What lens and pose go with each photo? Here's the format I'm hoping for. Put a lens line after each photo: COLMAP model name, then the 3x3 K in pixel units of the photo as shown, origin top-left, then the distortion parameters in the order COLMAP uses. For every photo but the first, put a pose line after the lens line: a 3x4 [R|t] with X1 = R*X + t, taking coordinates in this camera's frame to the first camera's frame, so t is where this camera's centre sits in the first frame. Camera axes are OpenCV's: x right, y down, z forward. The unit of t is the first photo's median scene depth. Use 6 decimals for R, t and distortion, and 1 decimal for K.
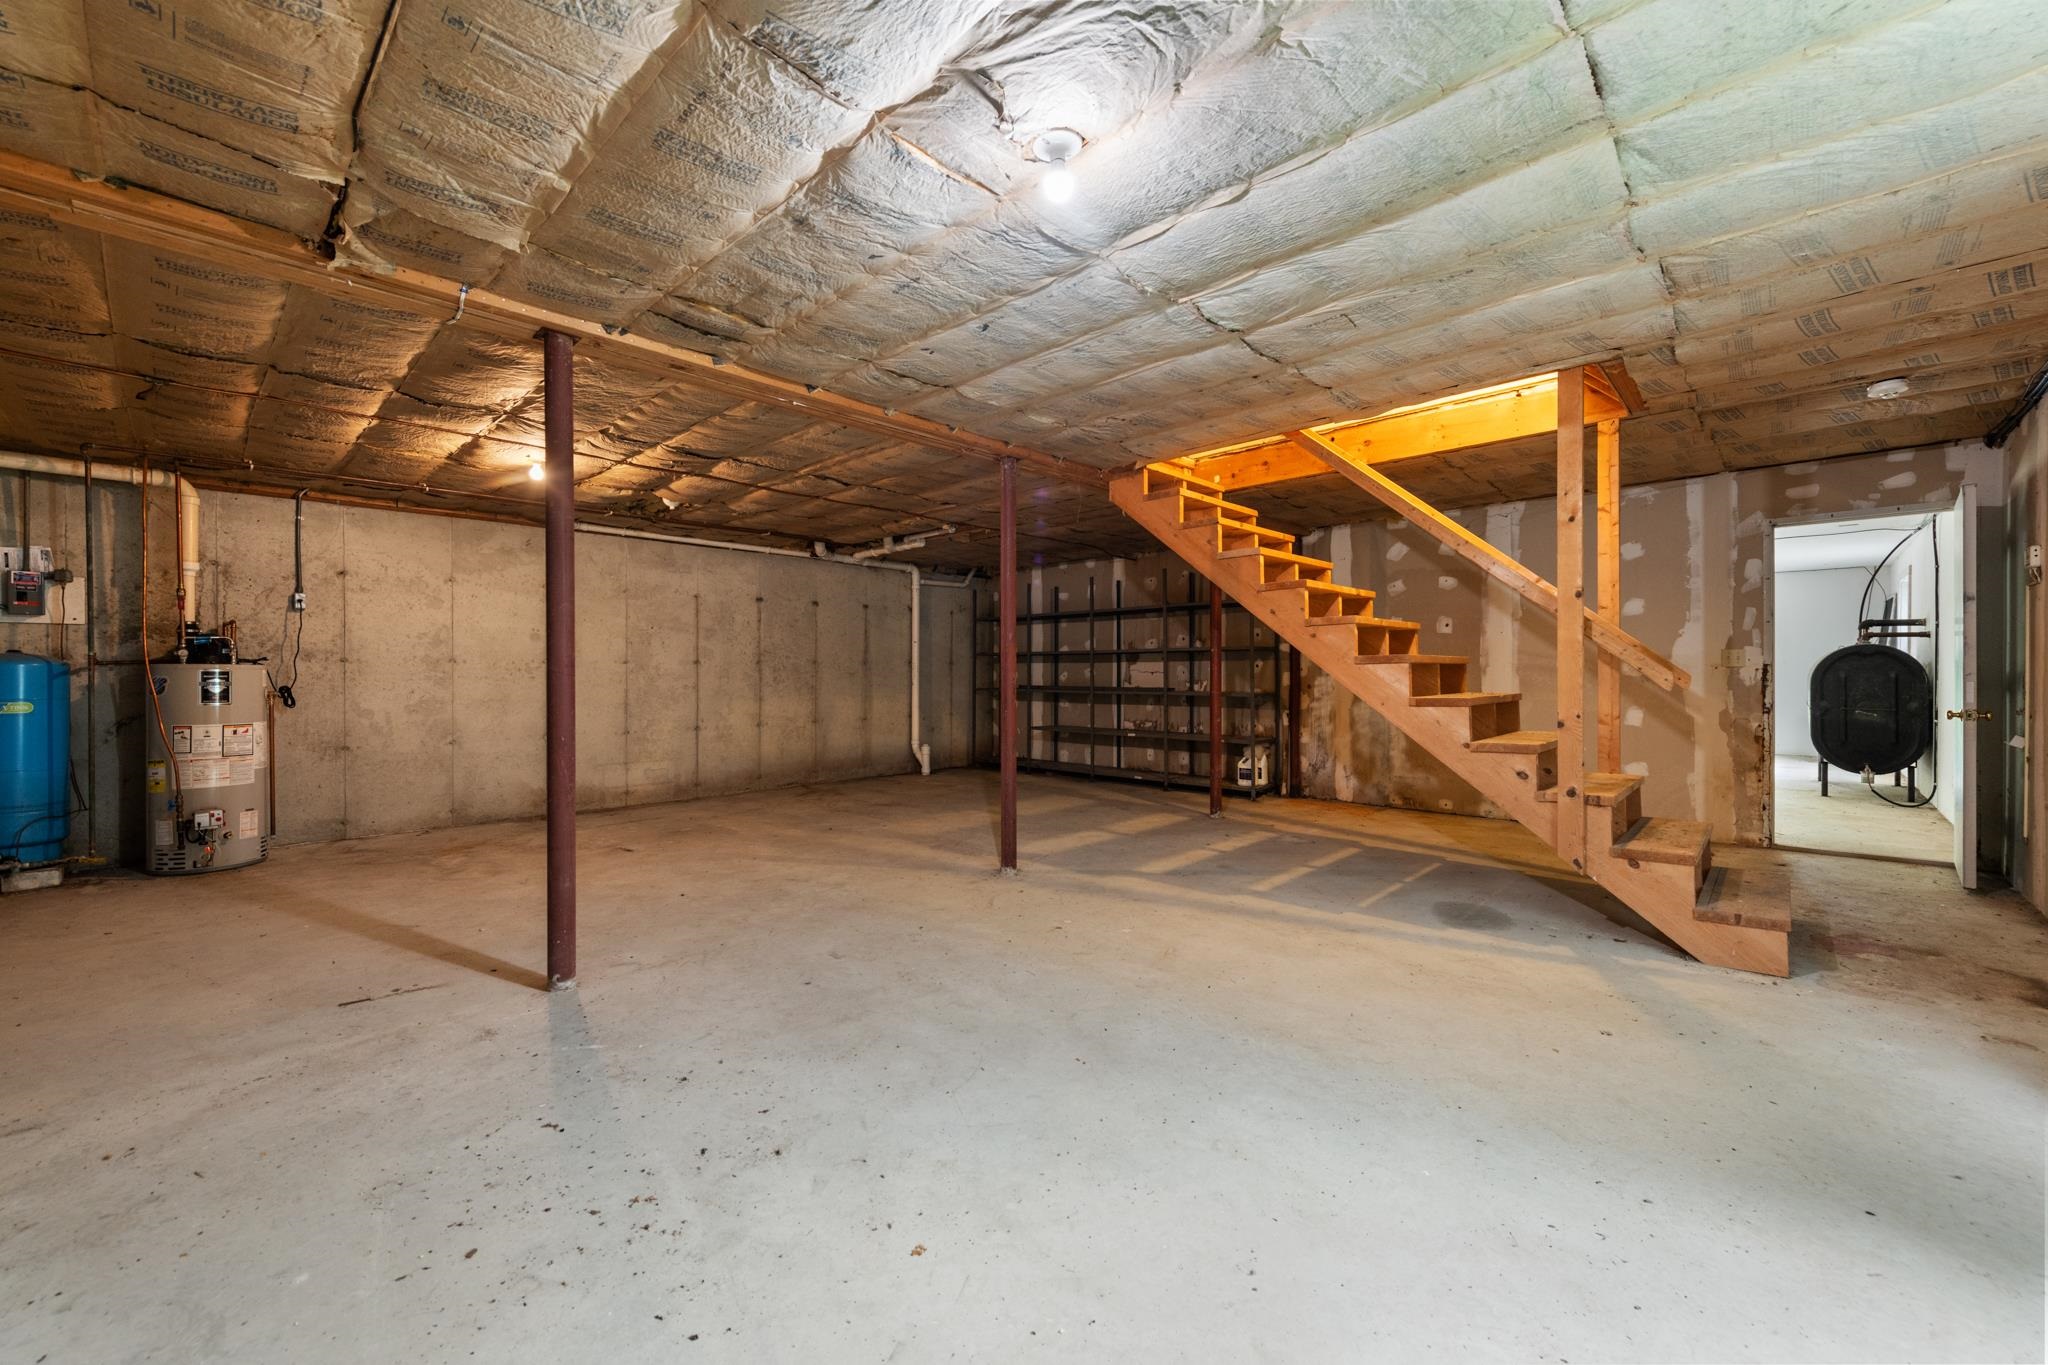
lens RADIAL K [[802.2, 0, 1029.2], [0, 802.2, 666.4], [0, 0, 1]] dist [0.018148, -0.005459]
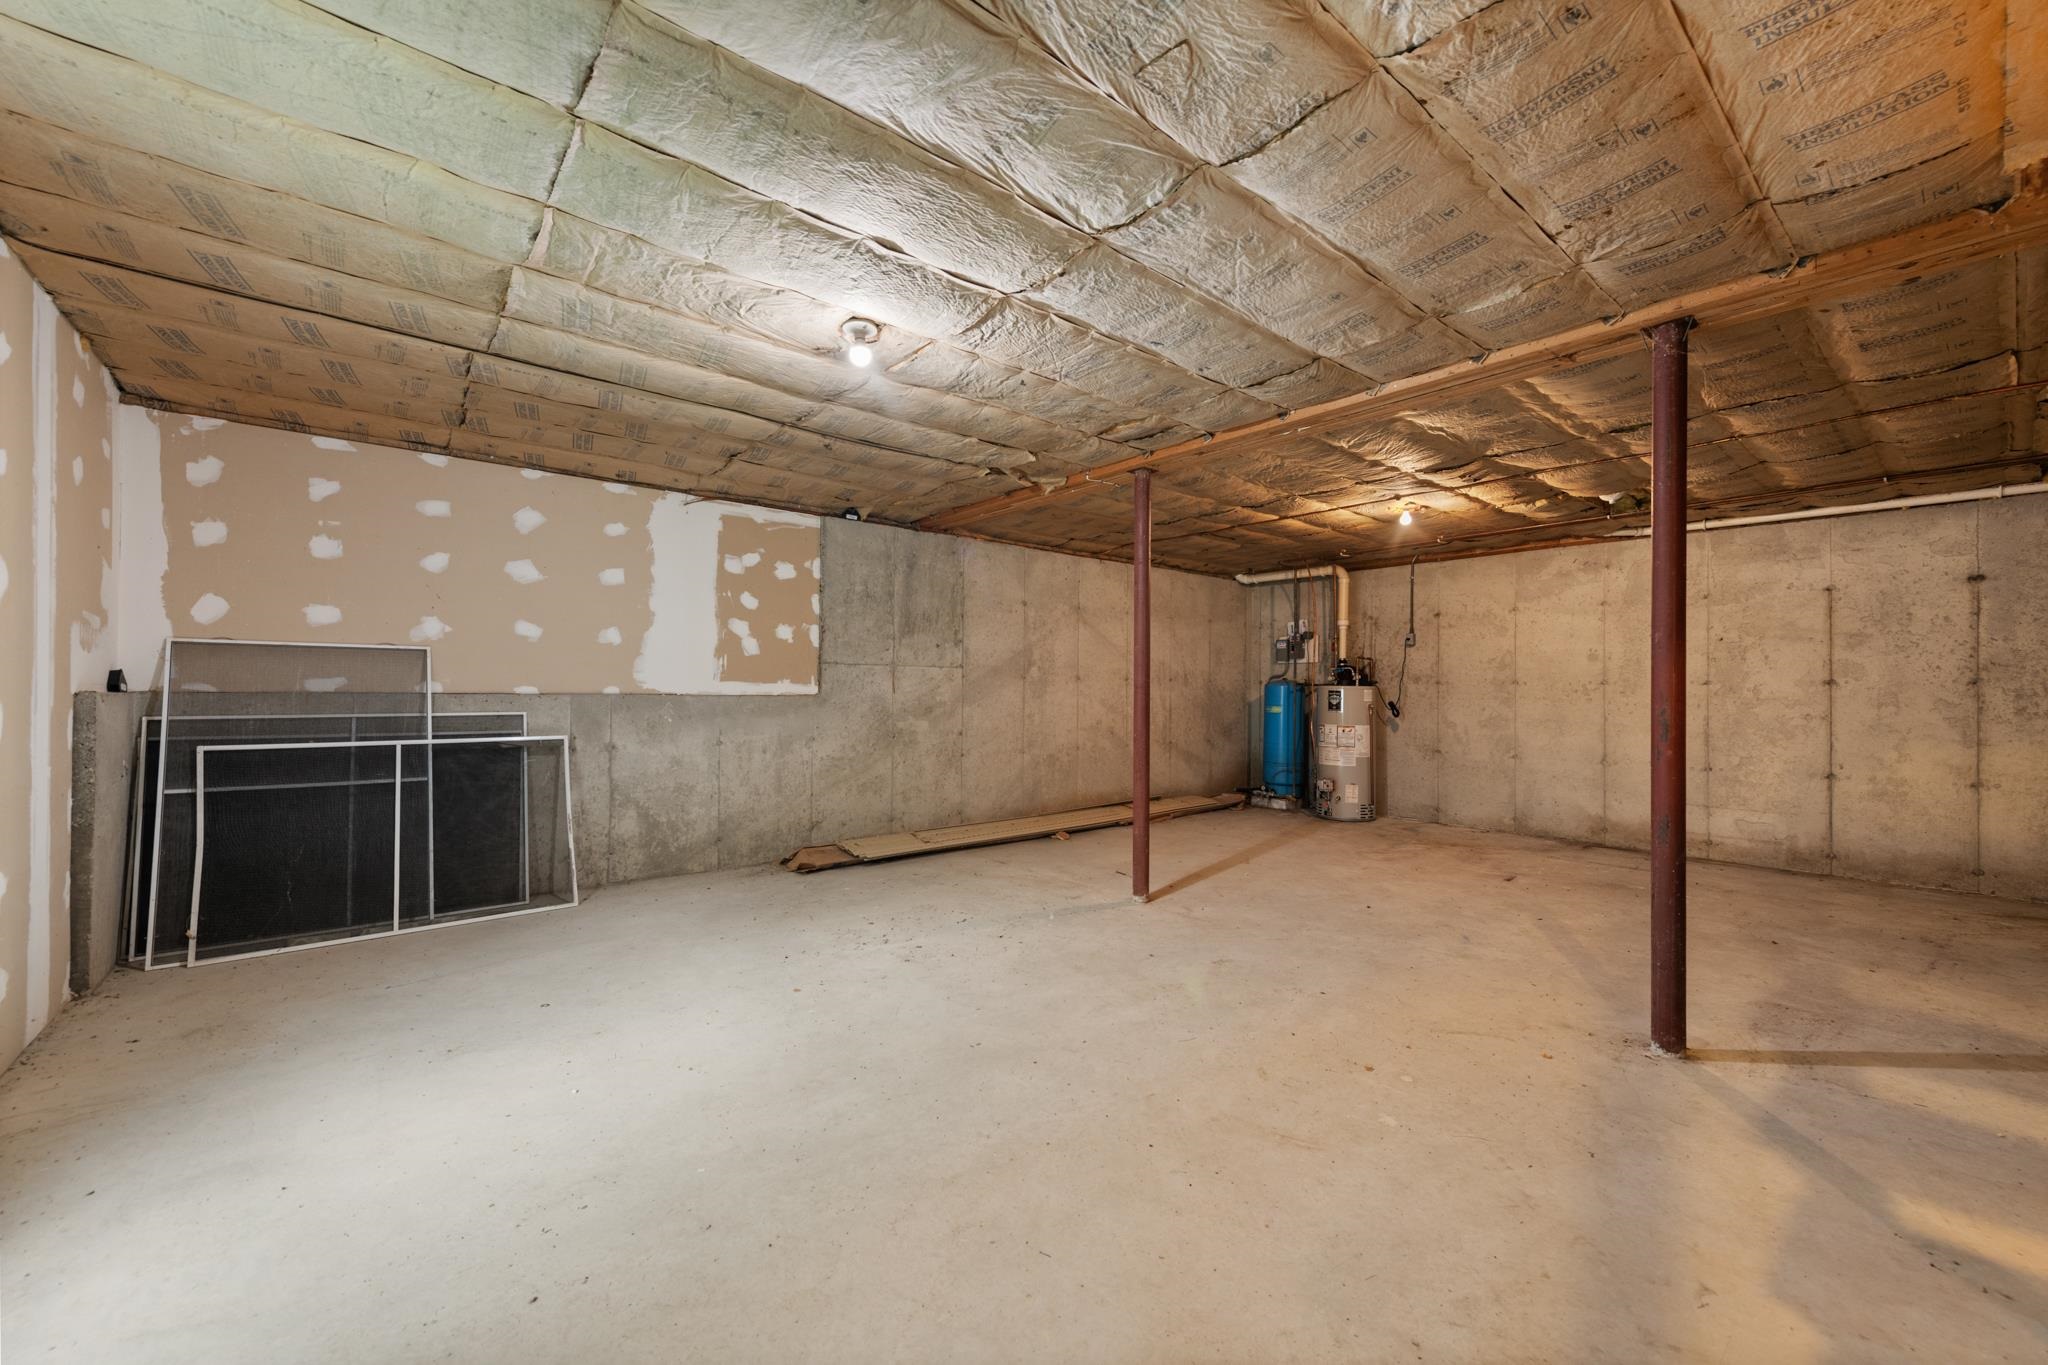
lens RADIAL K [[802.2, 0, 1029.2], [0, 802.2, 666.4], [0, 0, 1]] dist [0.018148, -0.005459]
pose [[-0.120371, -0.024345, -0.992430, 0.501294], [-0.001713, 0.999703, -0.024316, -0.001051], [0.992727, -0.001227, -0.120377, 0.519582]]
